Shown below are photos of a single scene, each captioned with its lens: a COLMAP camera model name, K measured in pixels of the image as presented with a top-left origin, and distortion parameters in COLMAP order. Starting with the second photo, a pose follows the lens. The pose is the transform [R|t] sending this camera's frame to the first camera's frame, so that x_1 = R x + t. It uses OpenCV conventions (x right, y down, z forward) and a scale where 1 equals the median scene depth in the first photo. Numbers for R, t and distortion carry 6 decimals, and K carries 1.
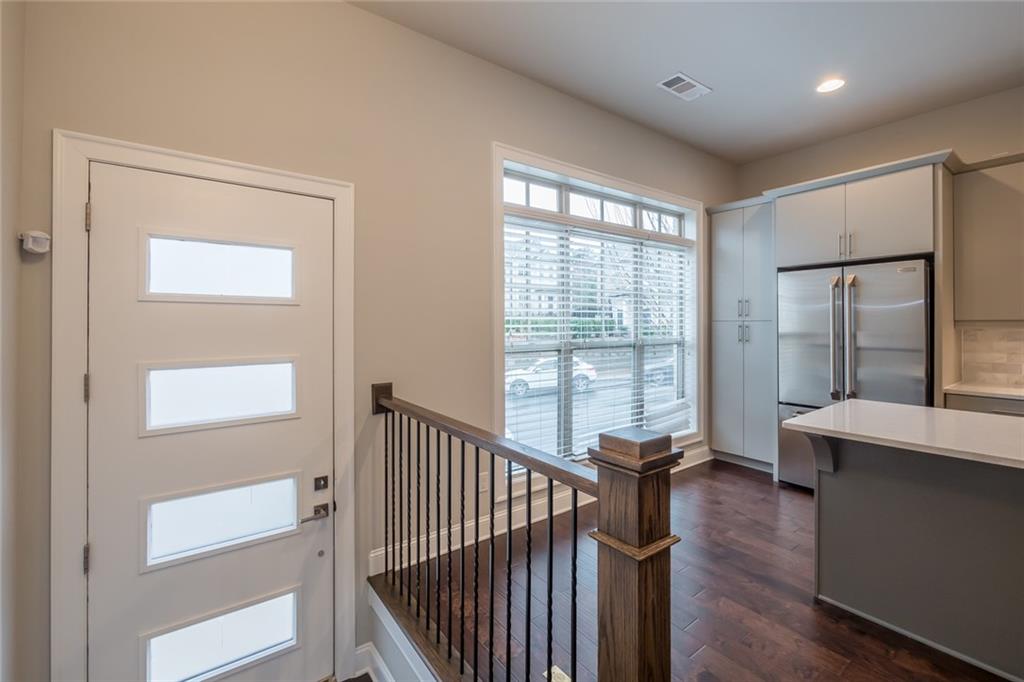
lens RADIAL K [[434.3, 0, 512.5], [0, 434.3, 331.1], [0, 0, 1]] dist [-0.002011, -0.000135]
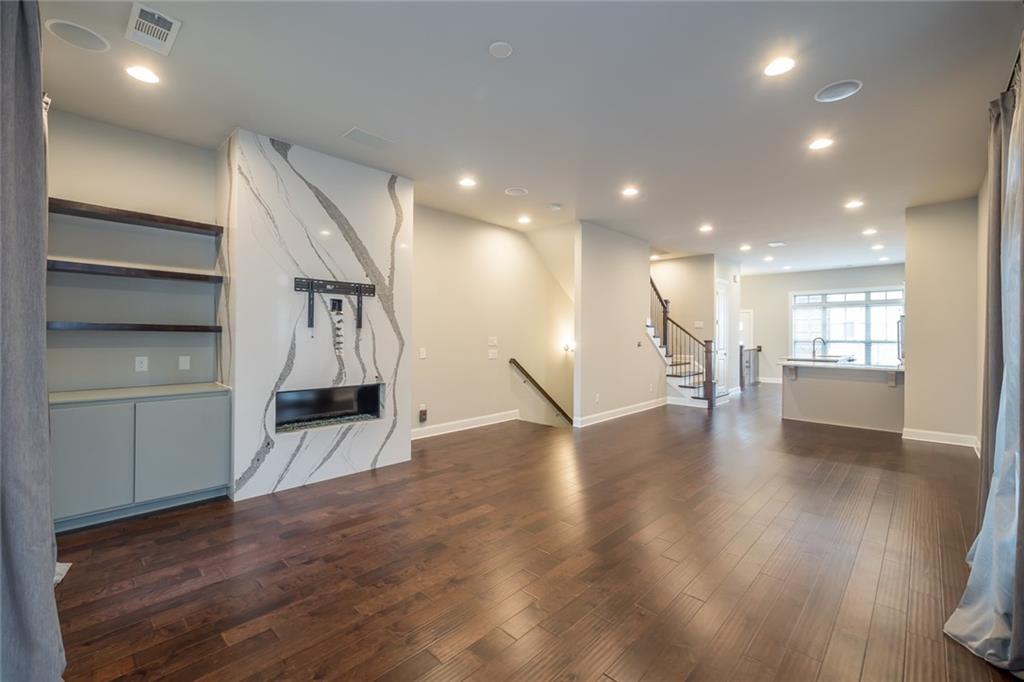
lens RADIAL K [[434.3, 0, 512.5], [0, 434.3, 331.1], [0, 0, 1]] dist [-0.002011, -0.000135]
pose [[0.170696, -0.006422, -0.985303, 2.761317], [-0.018138, 0.999789, -0.009659, 0.025786], [0.985157, 0.019520, 0.170544, -1.779479]]
